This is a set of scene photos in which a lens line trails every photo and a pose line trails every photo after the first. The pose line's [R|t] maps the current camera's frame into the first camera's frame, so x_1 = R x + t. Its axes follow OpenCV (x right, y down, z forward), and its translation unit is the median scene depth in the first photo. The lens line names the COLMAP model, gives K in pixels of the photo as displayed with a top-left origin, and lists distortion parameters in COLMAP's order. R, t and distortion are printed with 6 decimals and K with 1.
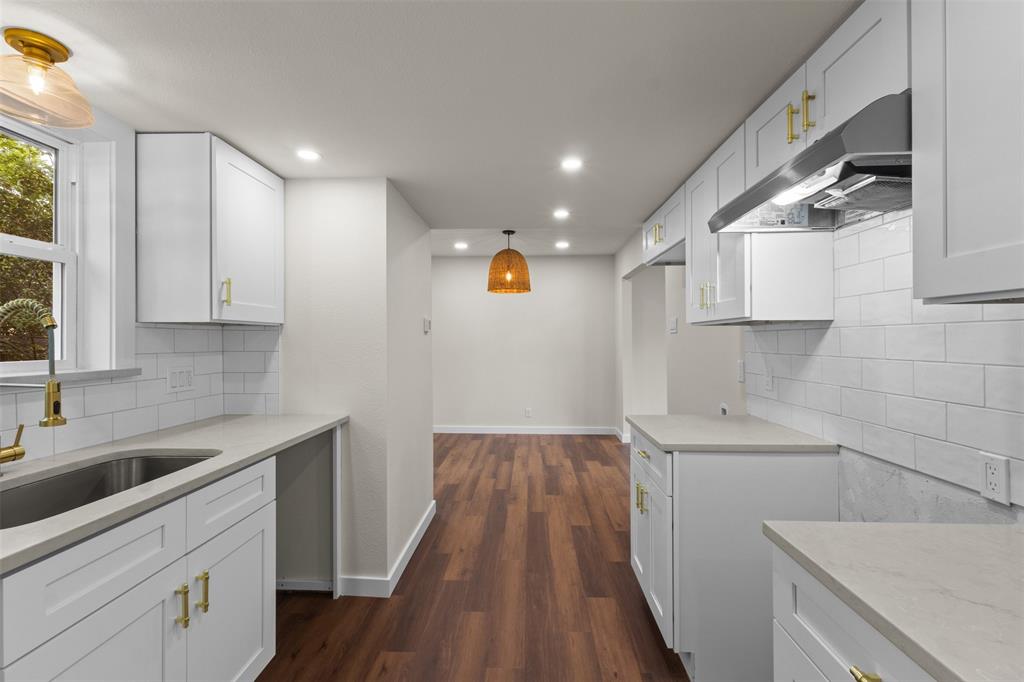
lens RADIAL K [[472.8, 0, 508.5], [0, 472.8, 340.7], [0, 0, 1]] dist [0.002611, 0.001610]
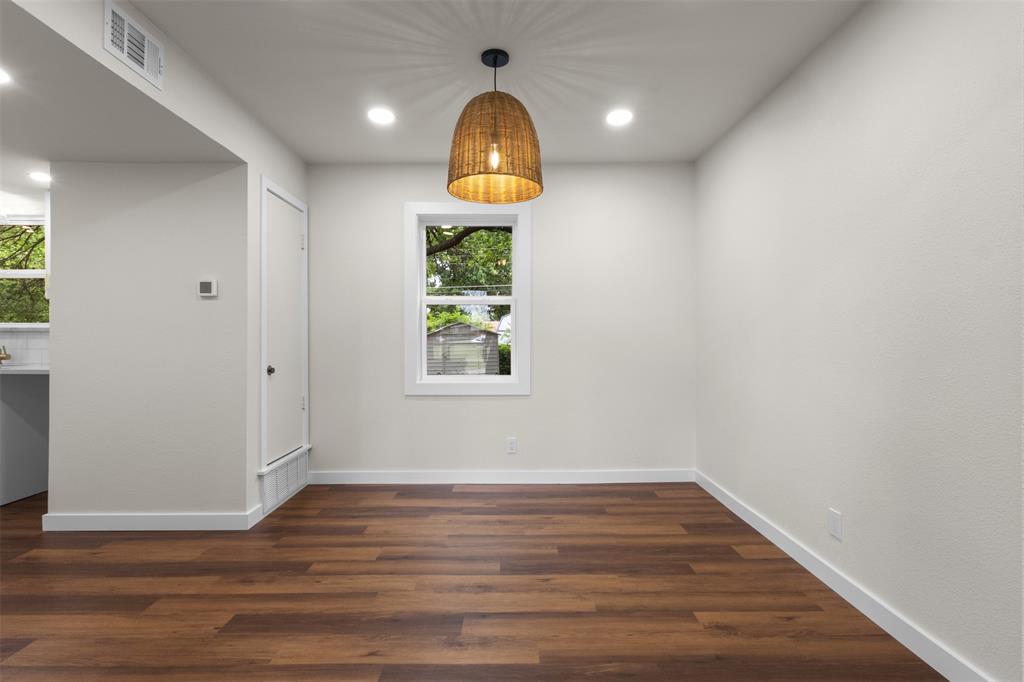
lens RADIAL K [[472.8, 0, 509.7], [0, 472.8, 345.0], [0, 0, 1]] dist [0.002611, 0.001610]
pose [[0.034991, 0.003669, -0.999381, 0.917610], [0.001565, 0.999992, 0.003726, 0.090552], [0.999386, -0.001694, 0.034985, 2.055034]]
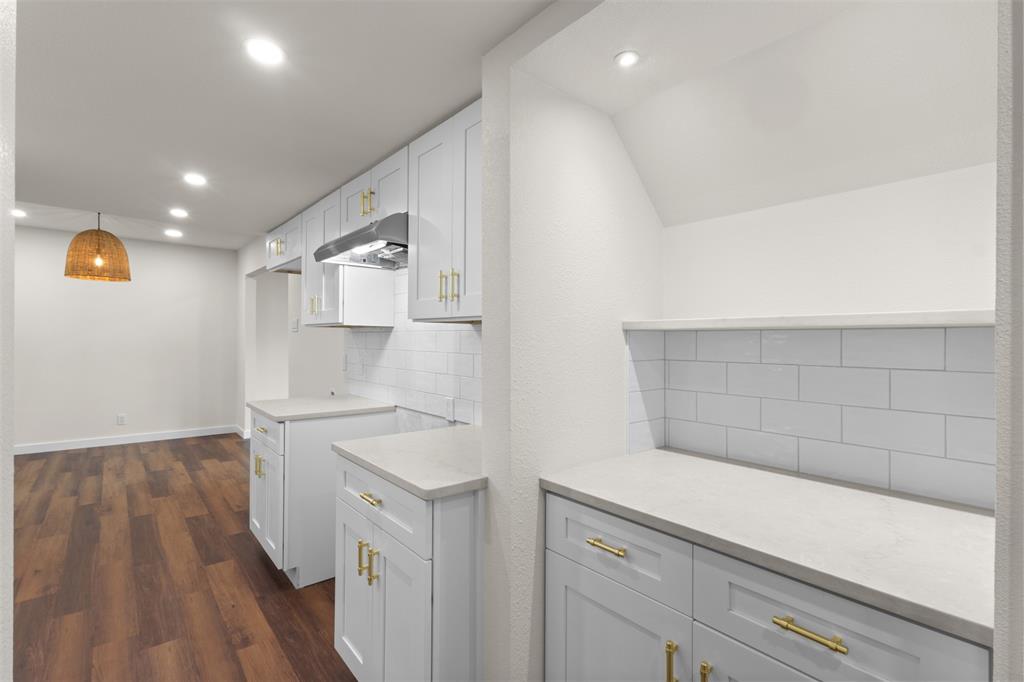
lens RADIAL K [[472.8, 0, 512.9], [0, 472.8, 340.1], [0, 0, 1]] dist [0.002611, 0.001610]
pose [[0.731660, 0.010850, 0.681583, -0.070988], [-0.012938, 0.999914, -0.002029, -0.000946], [-0.681547, -0.007334, 0.731738, -0.312061]]
